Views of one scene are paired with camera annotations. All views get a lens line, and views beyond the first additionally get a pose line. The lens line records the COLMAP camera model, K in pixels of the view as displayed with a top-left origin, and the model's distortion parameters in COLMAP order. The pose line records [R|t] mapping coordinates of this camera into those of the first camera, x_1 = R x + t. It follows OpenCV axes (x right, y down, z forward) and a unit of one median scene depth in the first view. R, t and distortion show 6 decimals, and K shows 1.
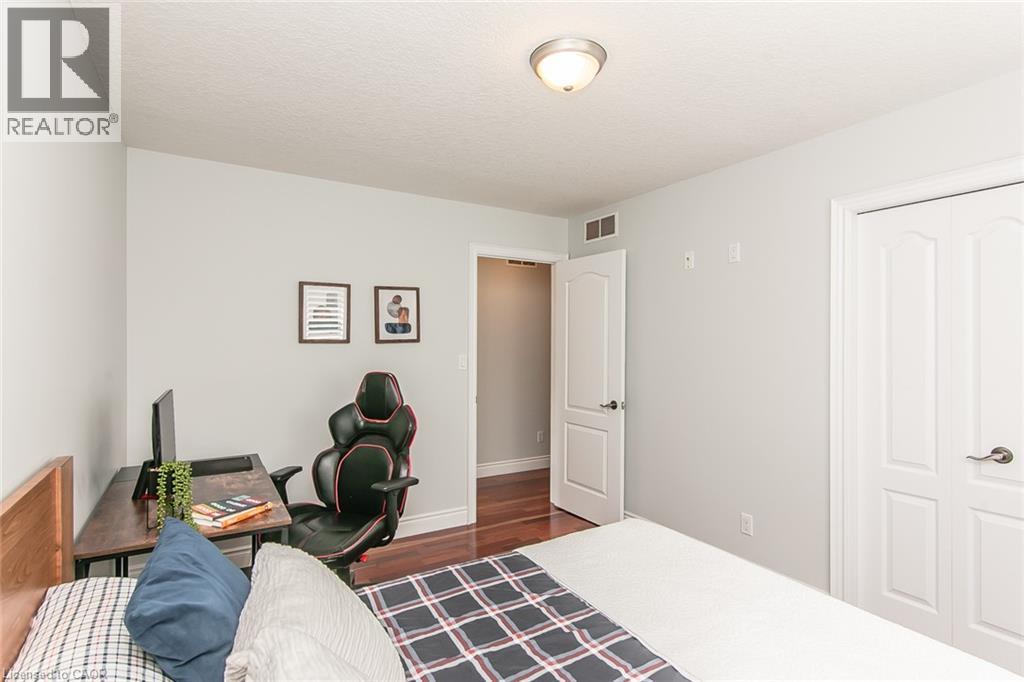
lens RADIAL K [[516.3, 0, 512.8], [0, 516.3, 341.7], [0, 0, 1]] dist [0.004865, -0.001533]
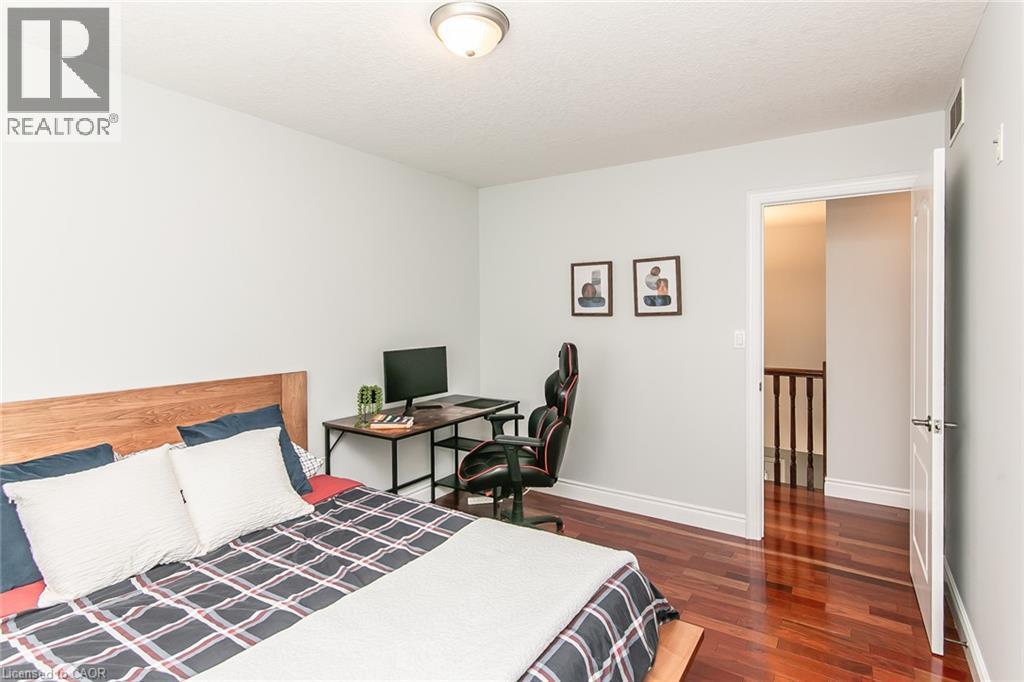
lens RADIAL K [[516.3, 0, 513.7], [0, 516.3, 316.5], [0, 0, 1]] dist [0.004865, -0.001533]
pose [[0.425021, 0.000280, -0.905183, 0.540293], [0.004713, 0.999986, 0.002522, -0.000210], [0.905171, -0.005338, 0.425014, 0.348260]]
